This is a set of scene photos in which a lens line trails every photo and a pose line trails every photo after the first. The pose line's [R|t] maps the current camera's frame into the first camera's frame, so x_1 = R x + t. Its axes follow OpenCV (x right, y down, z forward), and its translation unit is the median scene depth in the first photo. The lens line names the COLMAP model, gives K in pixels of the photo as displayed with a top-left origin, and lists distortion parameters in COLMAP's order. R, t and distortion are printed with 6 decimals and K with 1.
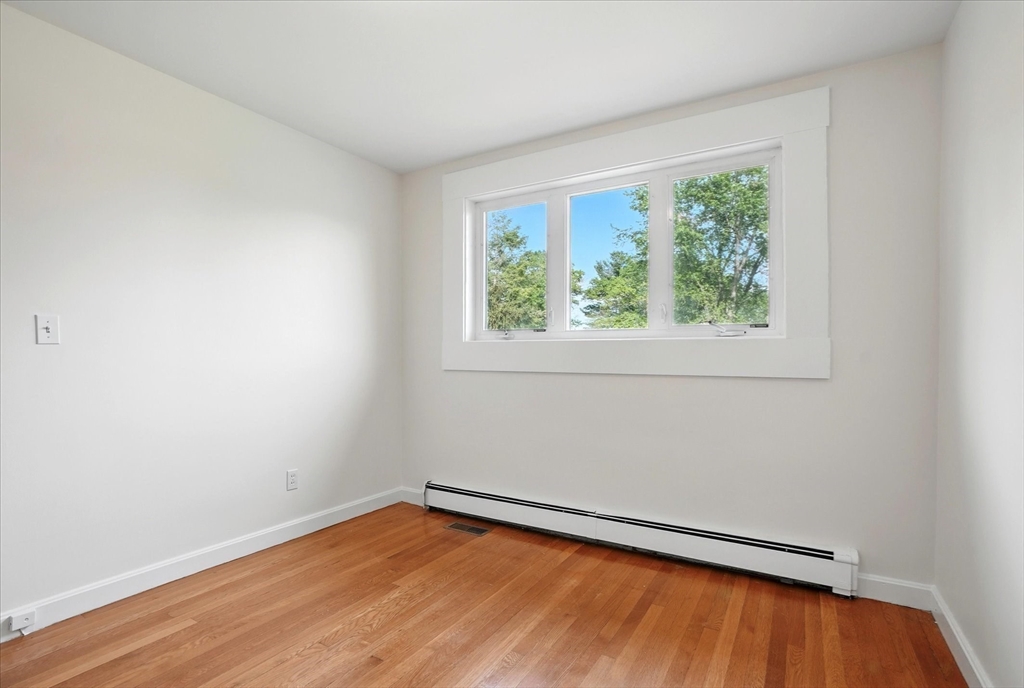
lens RADIAL K [[502.9, 0, 507.1], [0, 502.9, 361.5], [0, 0, 1]] dist [-0.046474, 0.000328]
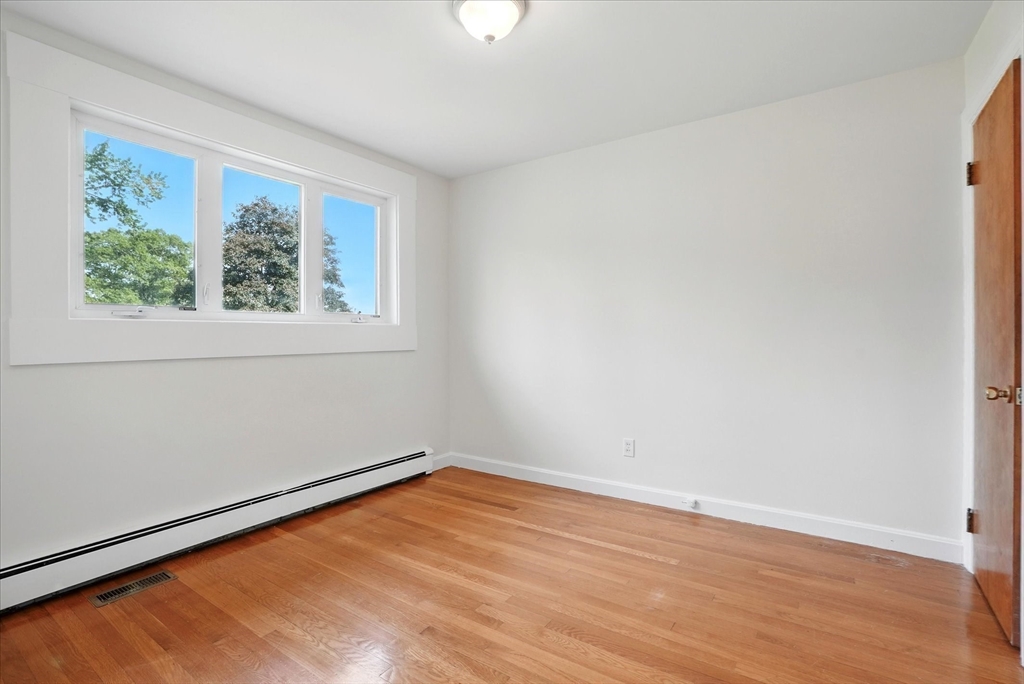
lens RADIAL K [[503.6, 0, 512.0], [0, 503.6, 334.9], [0, 0, 1]] dist [-0.077418, 0.038558]
pose [[0.016551, -0.003833, 0.999856, -0.915599], [0.018942, 0.999814, 0.003520, -0.014876], [-0.999684, 0.018881, 0.016620, 0.555457]]
